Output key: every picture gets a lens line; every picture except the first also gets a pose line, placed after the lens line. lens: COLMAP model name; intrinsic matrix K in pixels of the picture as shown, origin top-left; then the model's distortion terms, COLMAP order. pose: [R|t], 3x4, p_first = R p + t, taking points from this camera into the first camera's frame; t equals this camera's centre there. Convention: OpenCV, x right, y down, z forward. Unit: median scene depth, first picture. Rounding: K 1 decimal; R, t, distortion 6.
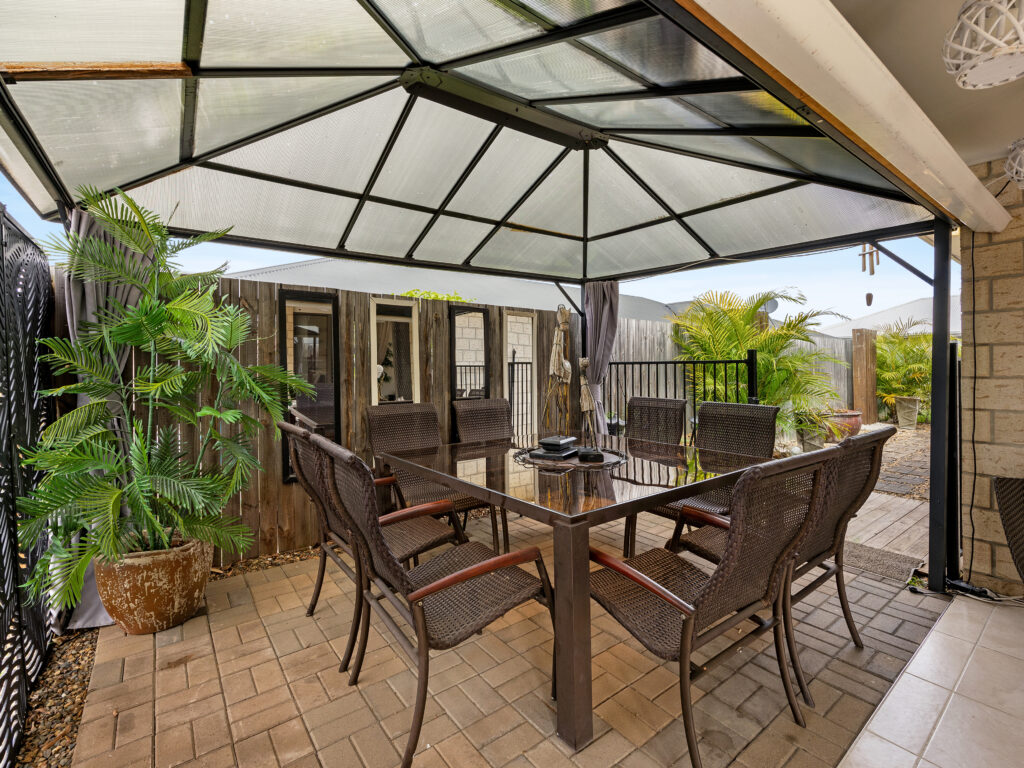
lens RADIAL K [[458.7, 0, 509.5], [0, 458.7, 382.3], [0, 0, 1]] dist [0.002434, 0.000341]
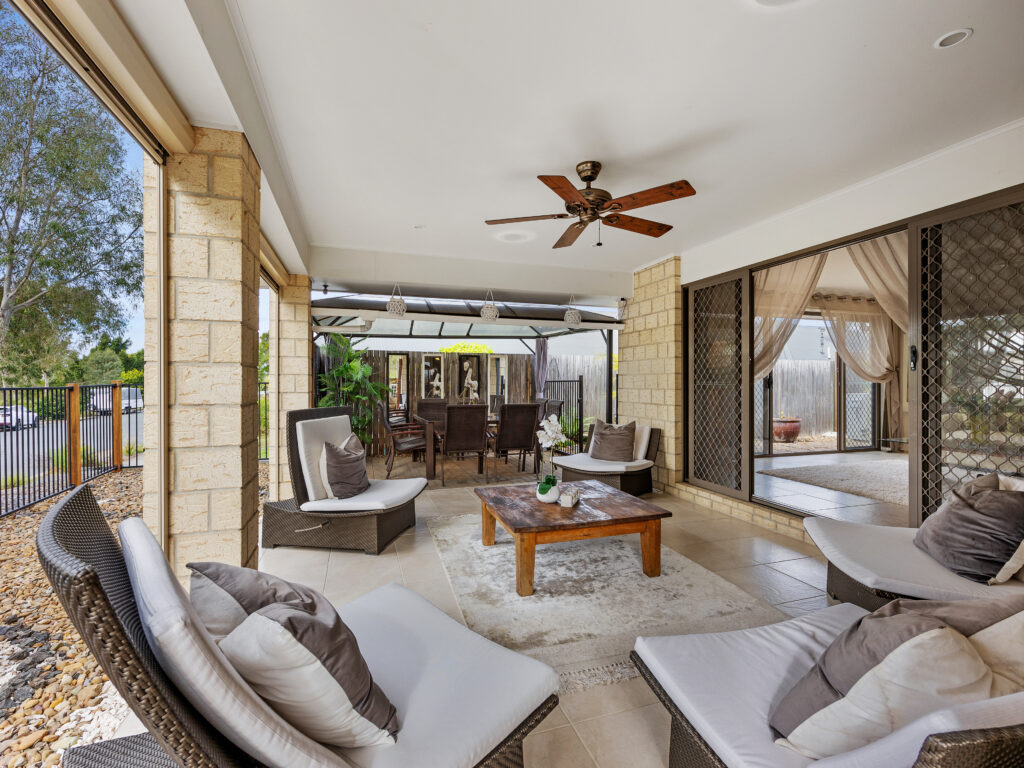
lens RADIAL K [[457.7, 0, 495.2], [0, 457.7, 384.9], [0, 0, 1]] dist [0.000243, 0.000005]
pose [[0.936359, 0.007531, -0.350963, 0.928477], [-0.015298, 0.999695, -0.019364, 0.018977], [0.350711, 0.023501, 0.936189, -1.142276]]
